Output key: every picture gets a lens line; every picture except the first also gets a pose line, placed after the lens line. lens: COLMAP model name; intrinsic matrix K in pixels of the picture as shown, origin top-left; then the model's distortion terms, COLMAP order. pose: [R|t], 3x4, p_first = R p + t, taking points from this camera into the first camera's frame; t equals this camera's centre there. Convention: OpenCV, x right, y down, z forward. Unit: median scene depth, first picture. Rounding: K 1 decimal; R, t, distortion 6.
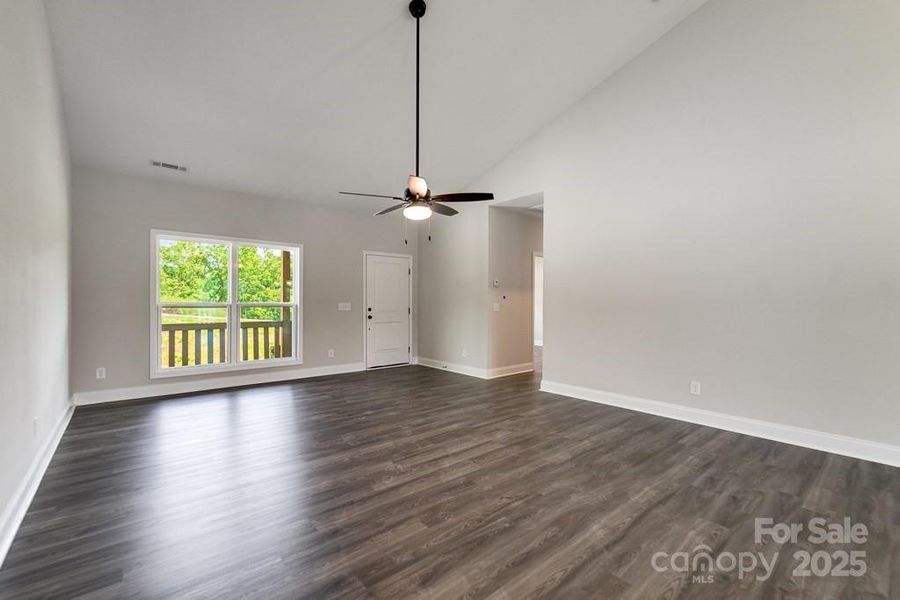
lens RADIAL K [[369.8, 0, 441.8], [0, 369.8, 301.9], [0, 0, 1]] dist [0.000593, 0.000642]
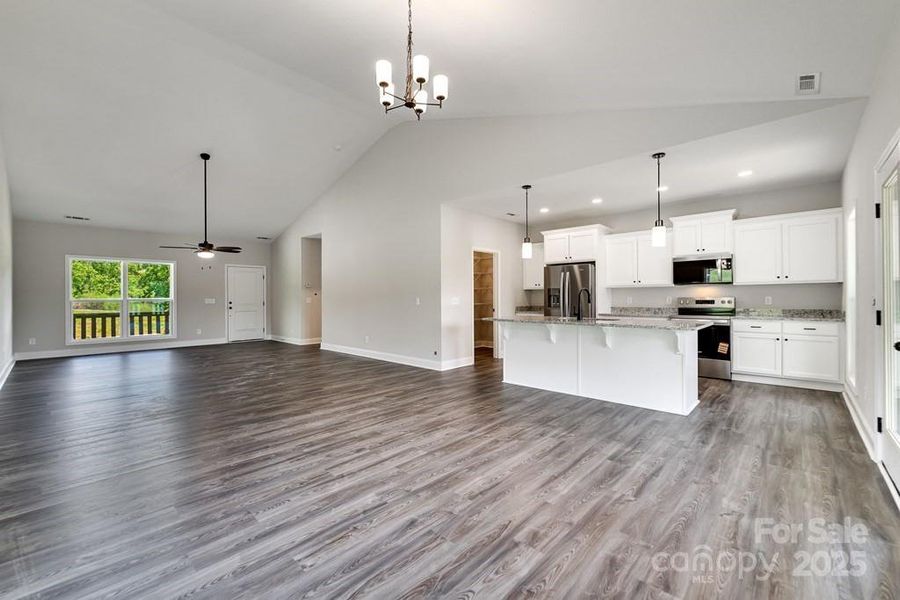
lens RADIAL K [[369.8, 0, 449.3], [0, 369.8, 295.9], [0, 0, 1]] dist [0.000593, 0.000642]
pose [[0.993143, -0.007530, 0.116664, 0.750993], [0.007664, 0.999970, -0.000700, 0.000488], [-0.116656, 0.001589, 0.993171, -0.875160]]
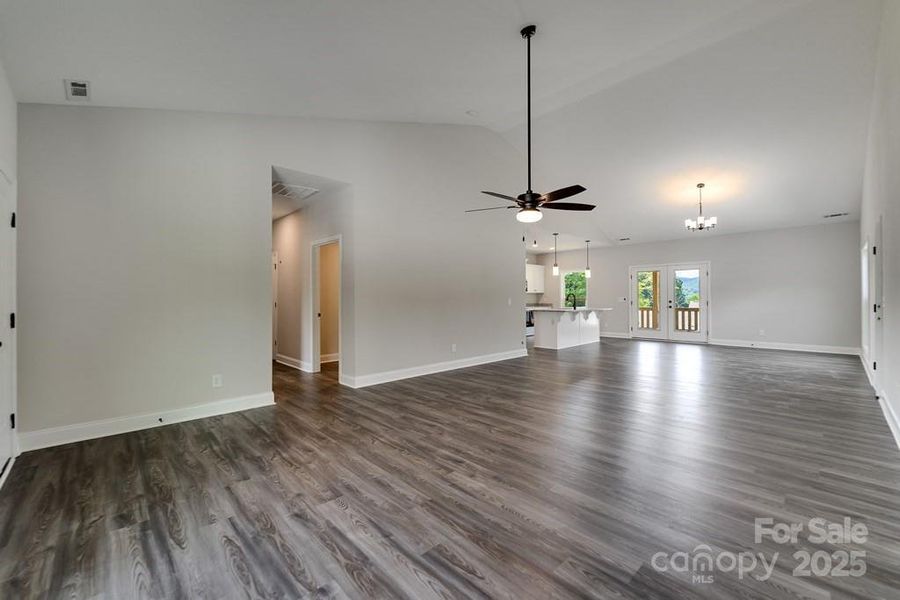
lens RADIAL K [[369.8, 0, 463.5], [0, 369.8, 300.8], [0, 0, 1]] dist [0.000593, 0.000642]
pose [[-0.081026, -0.013799, 0.996616, -0.862342], [-0.003566, 0.999902, 0.013555, -0.001595], [-0.996706, -0.002455, -0.081067, 0.971350]]
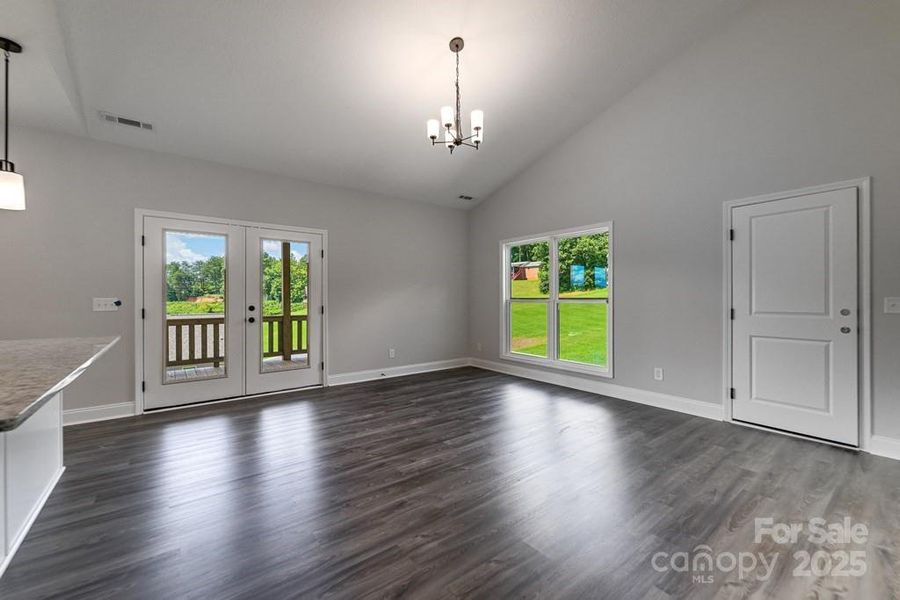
lens RADIAL K [[369.8, 0, 450.6], [0, 369.8, 301.0], [0, 0, 1]] dist [0.000593, 0.000642]
pose [[-0.999092, -0.004779, 0.042346, 0.742923], [-0.004768, 0.999989, 0.000358, 0.006628], [-0.042348, 0.000156, -0.999103, 0.494355]]
